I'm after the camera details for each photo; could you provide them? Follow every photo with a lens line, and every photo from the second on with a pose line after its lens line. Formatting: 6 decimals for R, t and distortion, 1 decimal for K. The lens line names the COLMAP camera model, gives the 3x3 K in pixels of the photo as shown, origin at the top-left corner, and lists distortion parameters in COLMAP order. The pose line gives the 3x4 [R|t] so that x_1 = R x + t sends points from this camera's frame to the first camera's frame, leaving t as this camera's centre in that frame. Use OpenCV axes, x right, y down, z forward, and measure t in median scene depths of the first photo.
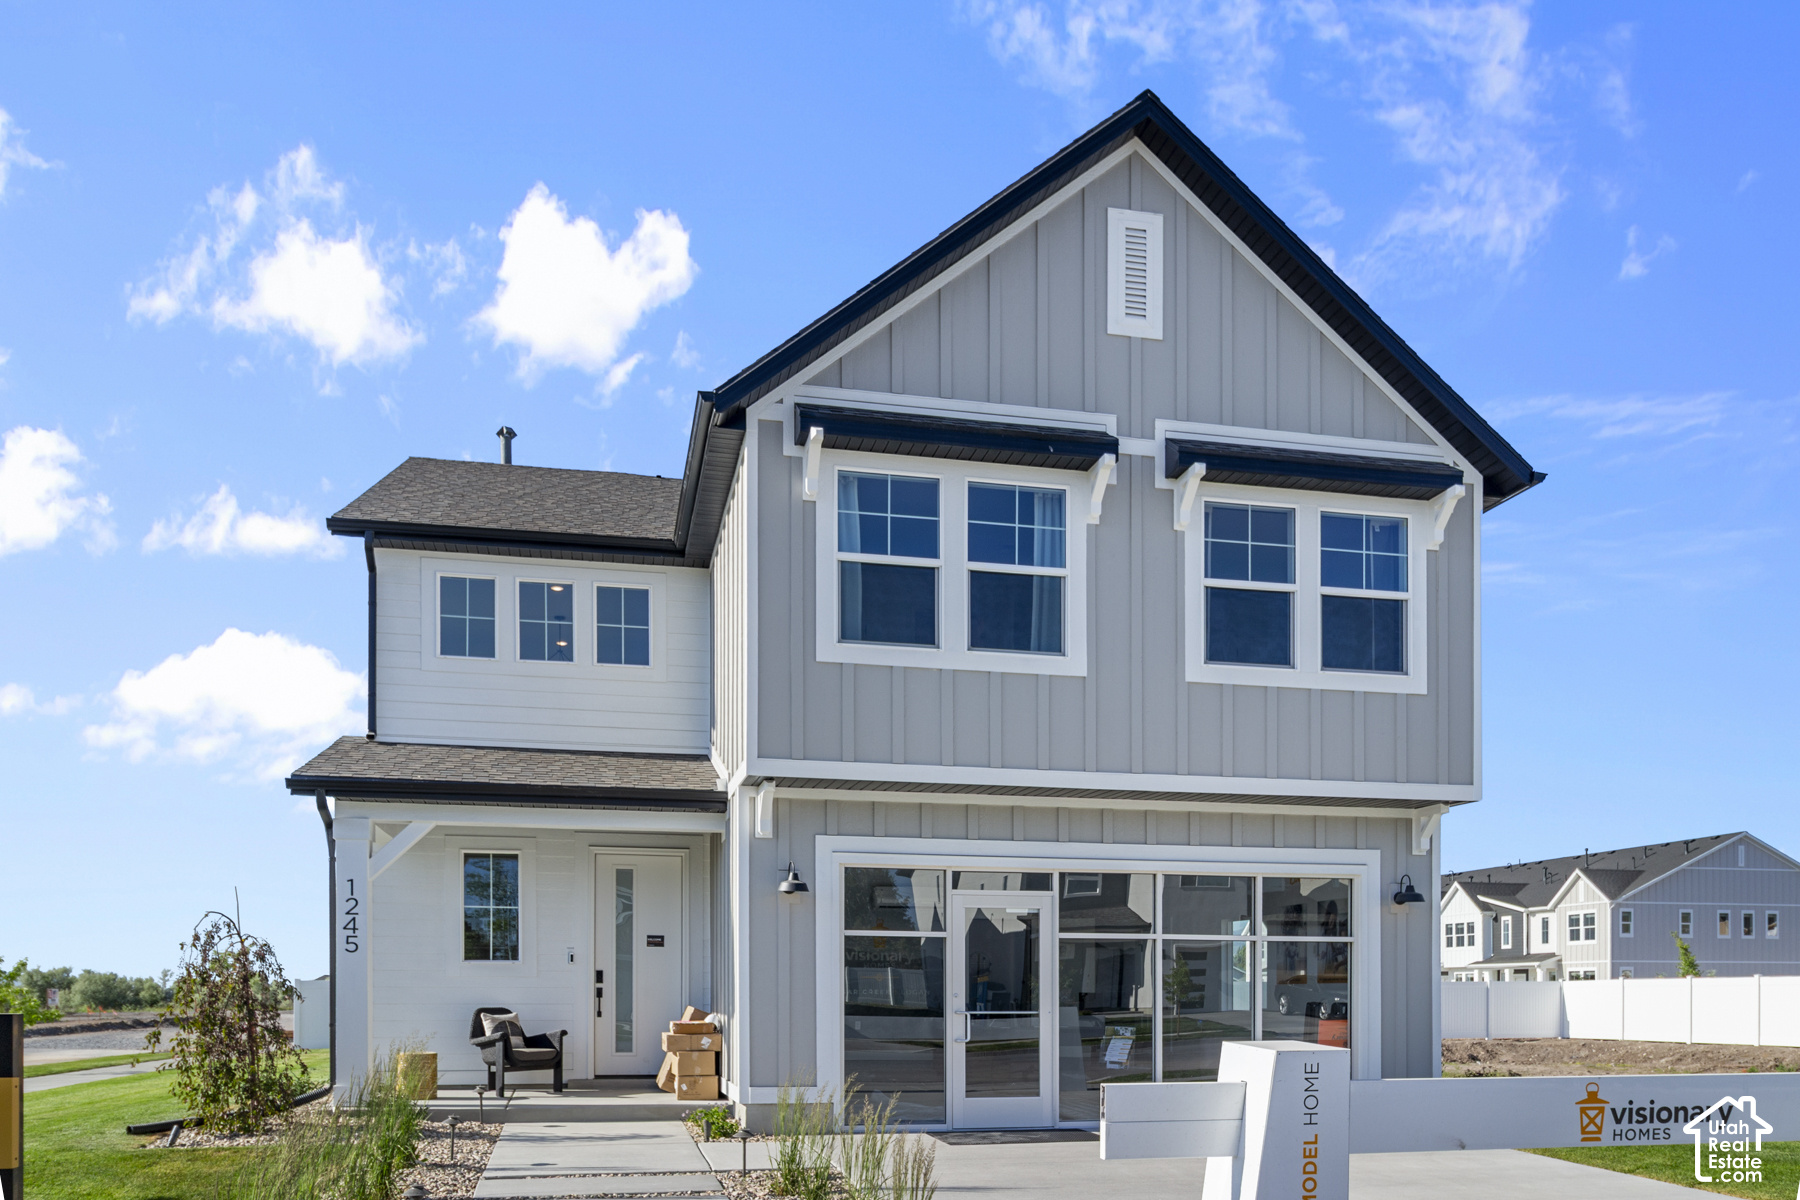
lens RADIAL K [[1270.5, 0, 900.0], [0, 1270.5, 600.0], [0, 0, 1]] dist [0.000853, -0.006831]
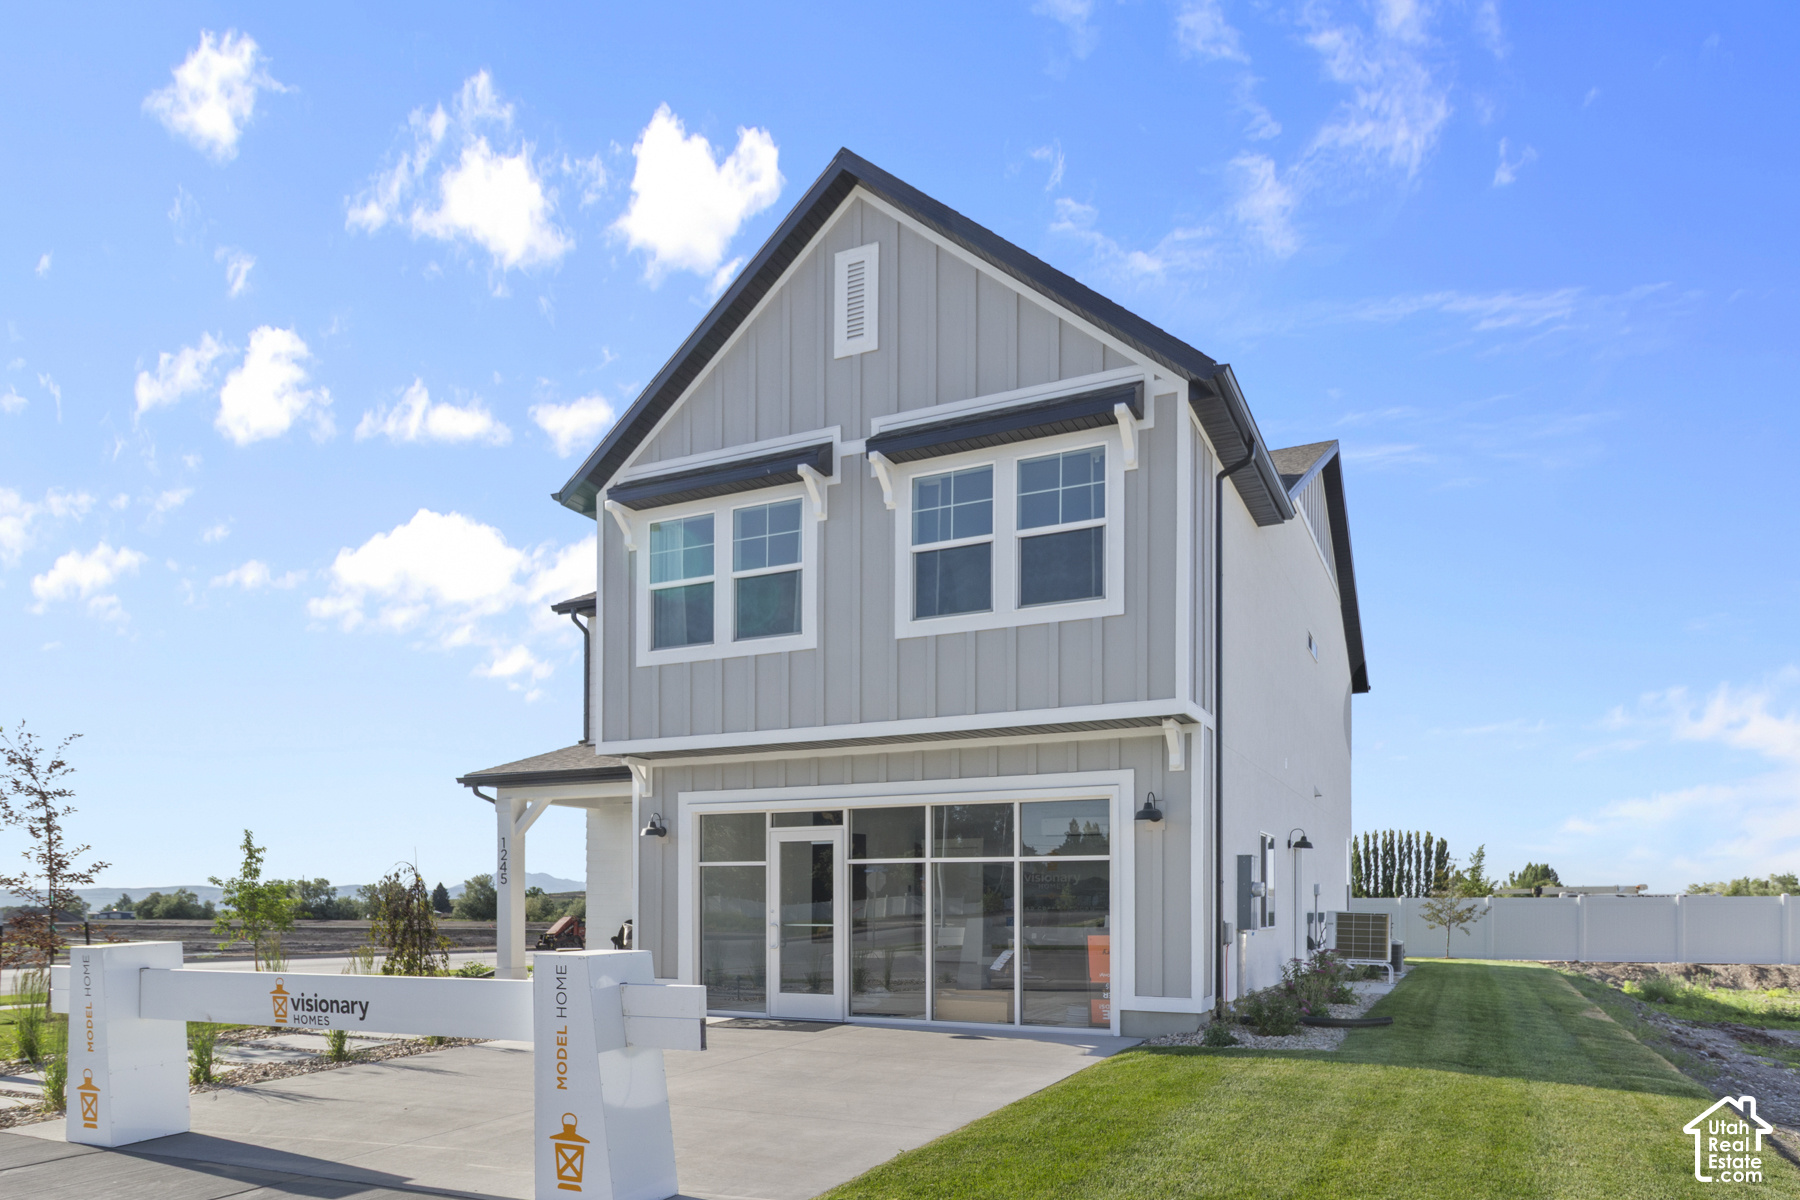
lens RADIAL K [[1118.0, 0, 898.2], [0, 1118.0, 537.2], [0, 0, 1]] dist [0.026859, 0.001452]
pose [[0.782968, -0.192923, -0.591389, 0.827318], [0.182112, 0.980129, -0.078631, 0.052132], [0.594807, -0.046134, 0.802544, 0.179679]]
